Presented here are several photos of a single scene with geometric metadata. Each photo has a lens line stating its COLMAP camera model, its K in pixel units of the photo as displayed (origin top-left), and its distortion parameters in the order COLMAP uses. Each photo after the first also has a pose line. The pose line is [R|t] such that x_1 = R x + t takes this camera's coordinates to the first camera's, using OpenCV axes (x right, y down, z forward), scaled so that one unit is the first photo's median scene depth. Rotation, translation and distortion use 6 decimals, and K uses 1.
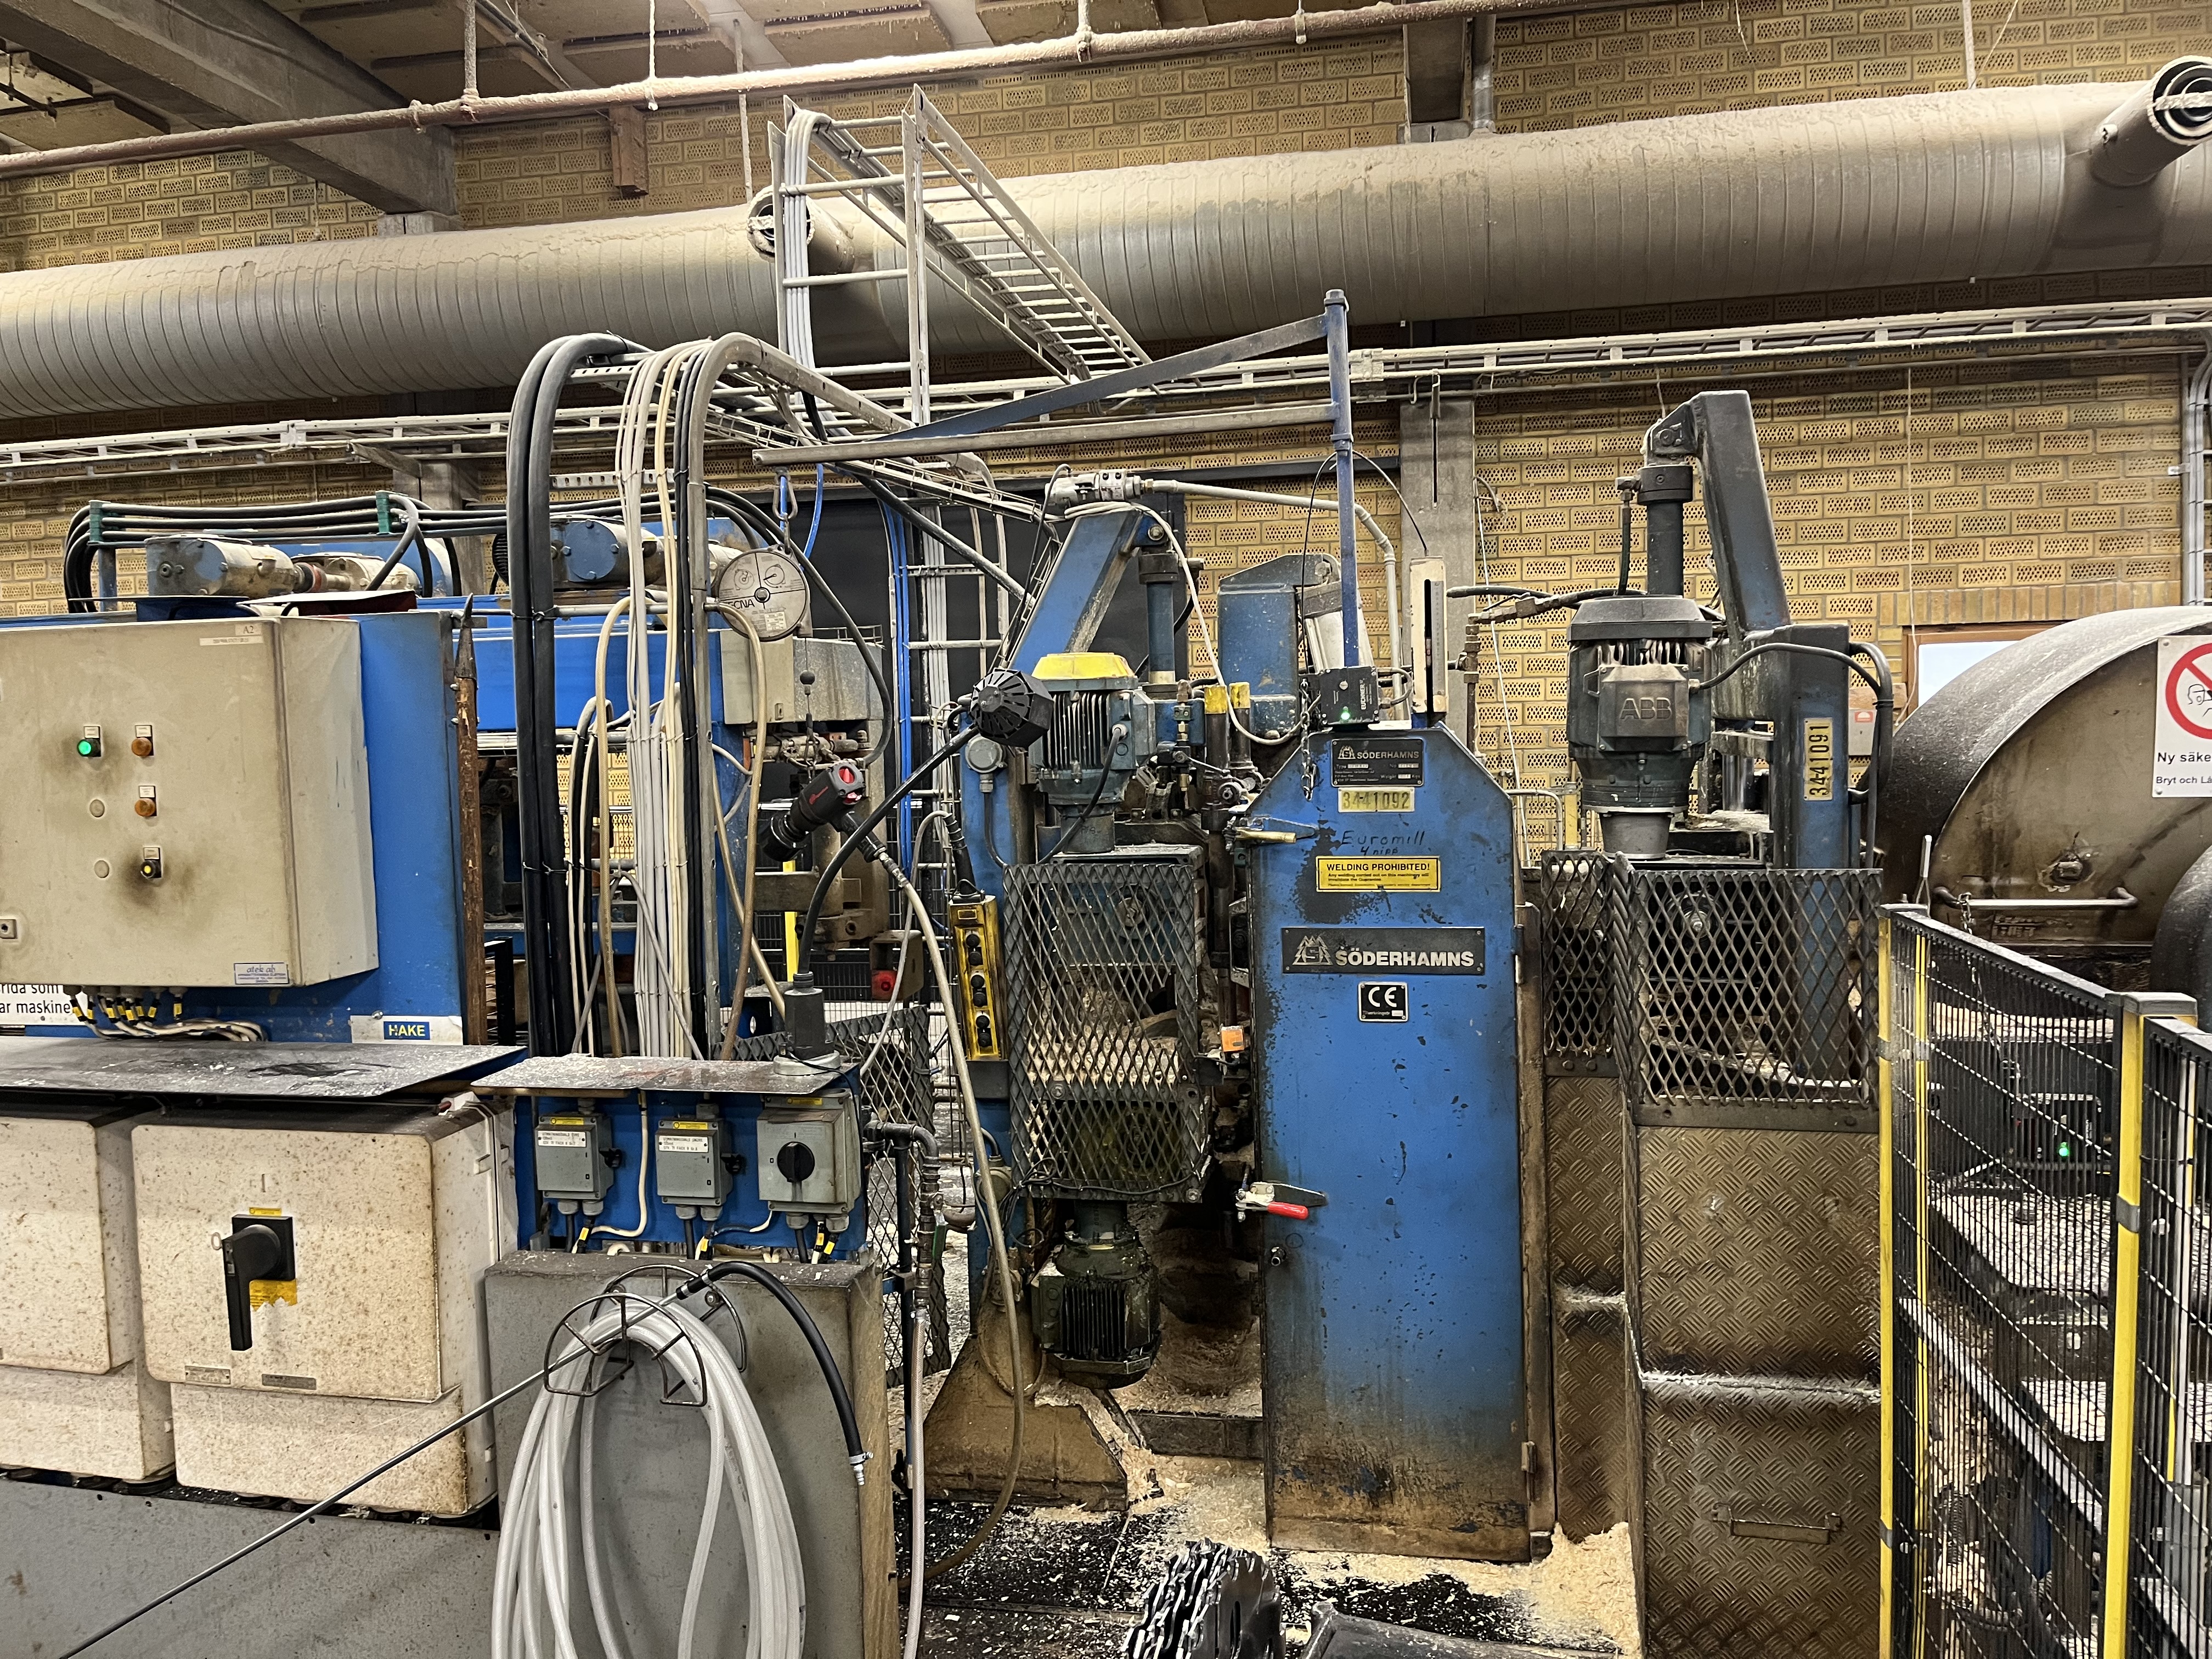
lens RADIAL K [[1664.4, 0, 1100.9], [0, 1664.4, 812.1], [0, 0, 1]] dist [0.067678, -0.089815]
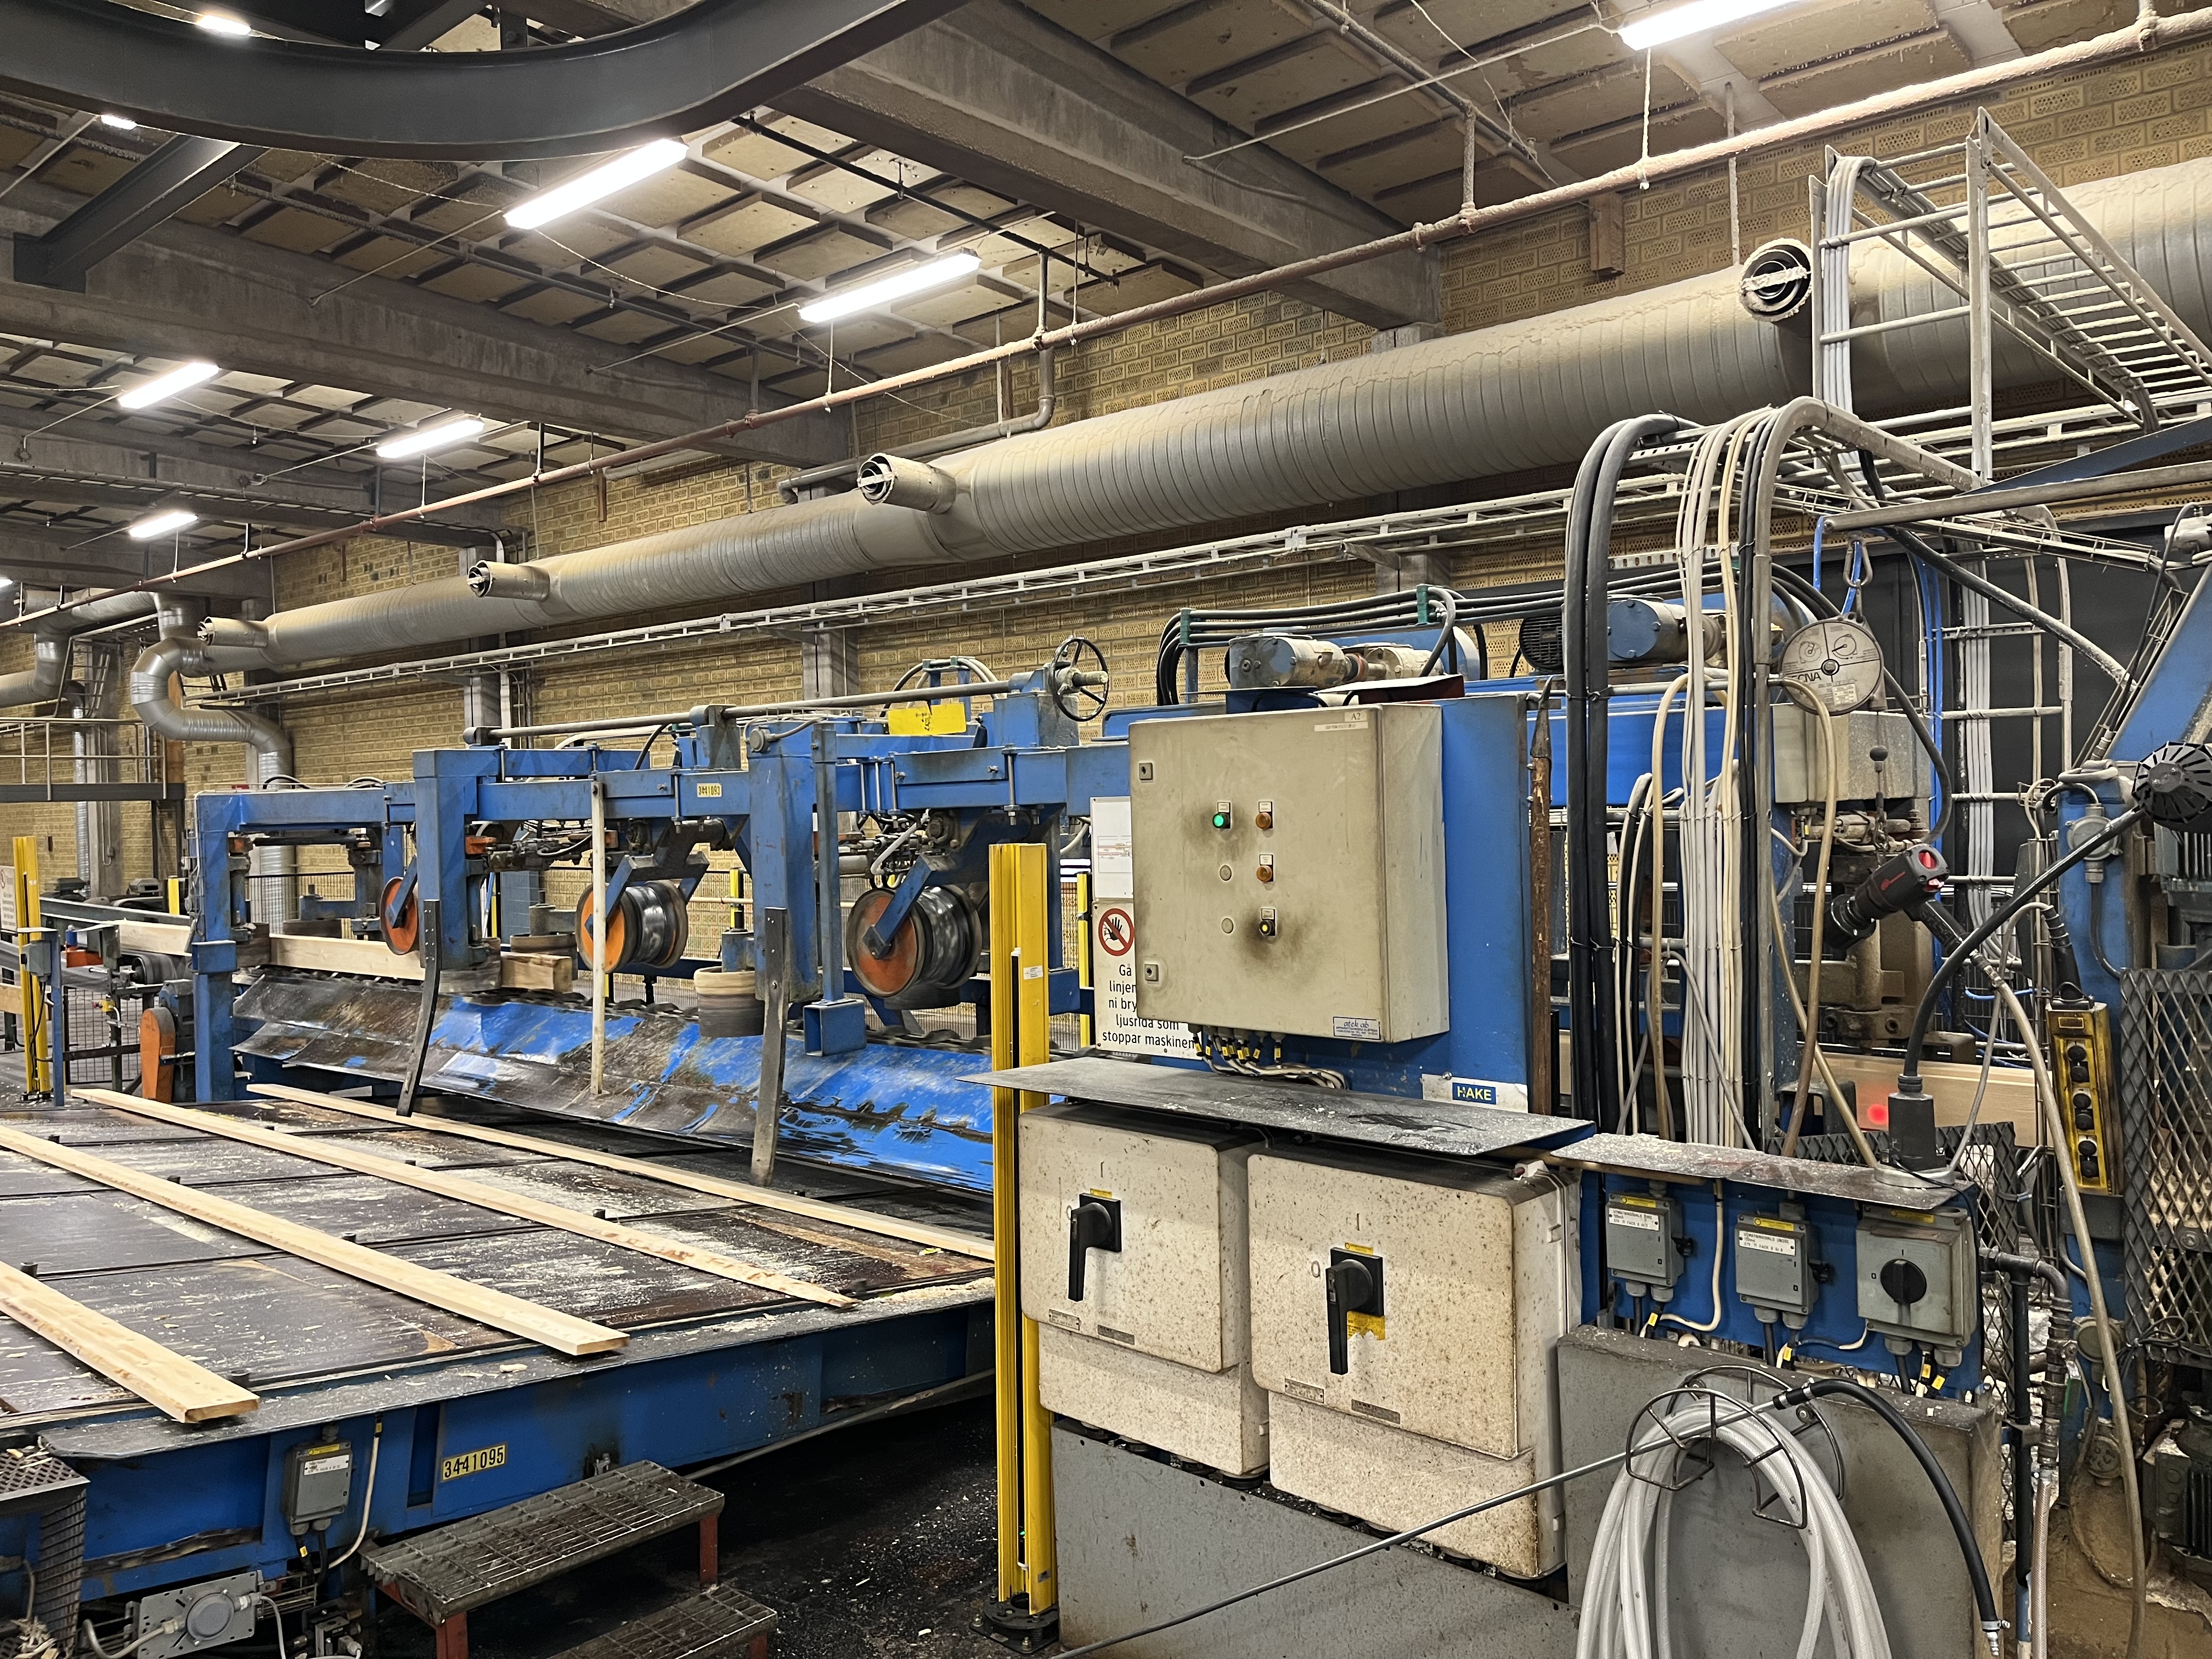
lens RADIAL K [[1661.8, 0, 1106.4], [0, 1661.8, 815.4], [0, 0, 1]] dist [0.073365, -0.103957]
pose [[0.861868, 0.011573, -0.507001, -0.032514], [-0.032901, 0.998909, -0.033129, -0.000482], [0.506065, 0.045233, 0.861309, -0.009536]]
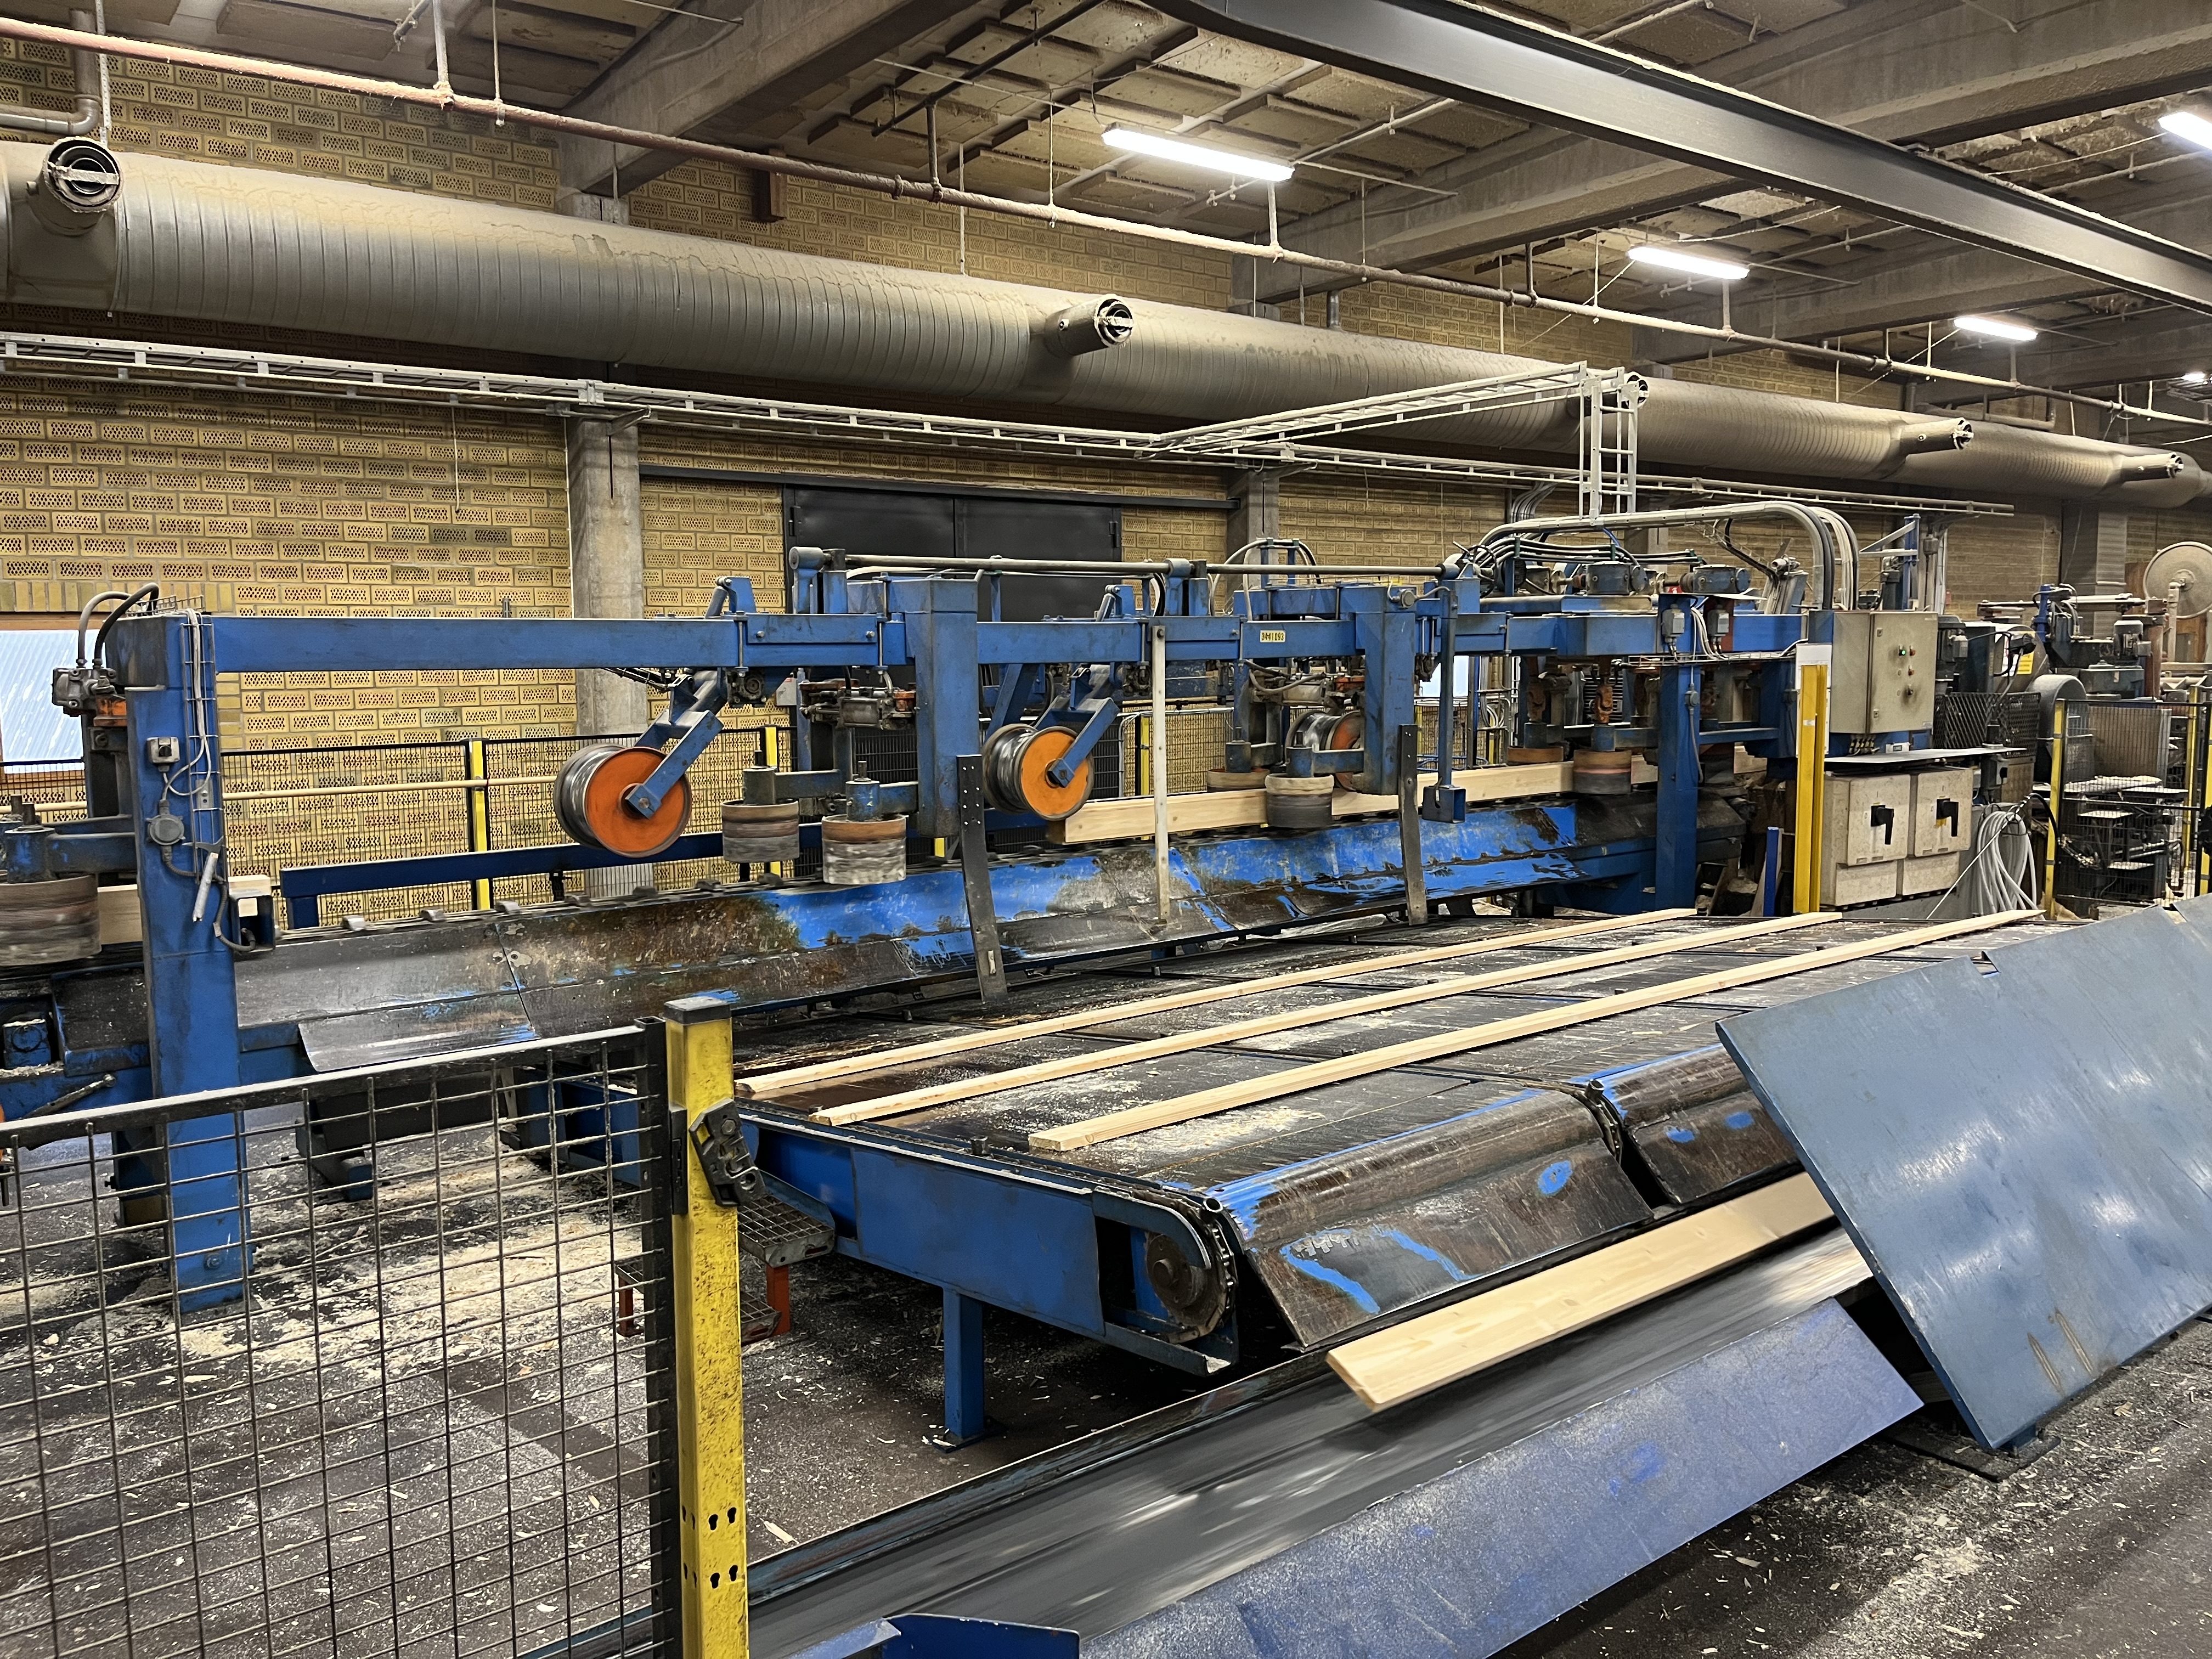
lens RADIAL K [[1672.5, 0, 1095.0], [0, 1672.5, 828.8], [0, 0, 1]] dist [0.077542, -0.103773]
pose [[0.659797, -0.062453, 0.748845, -1.429827], [0.039897, 0.998046, 0.048084, 0.027552], [-0.750384, -0.001849, 0.660999, 0.024602]]
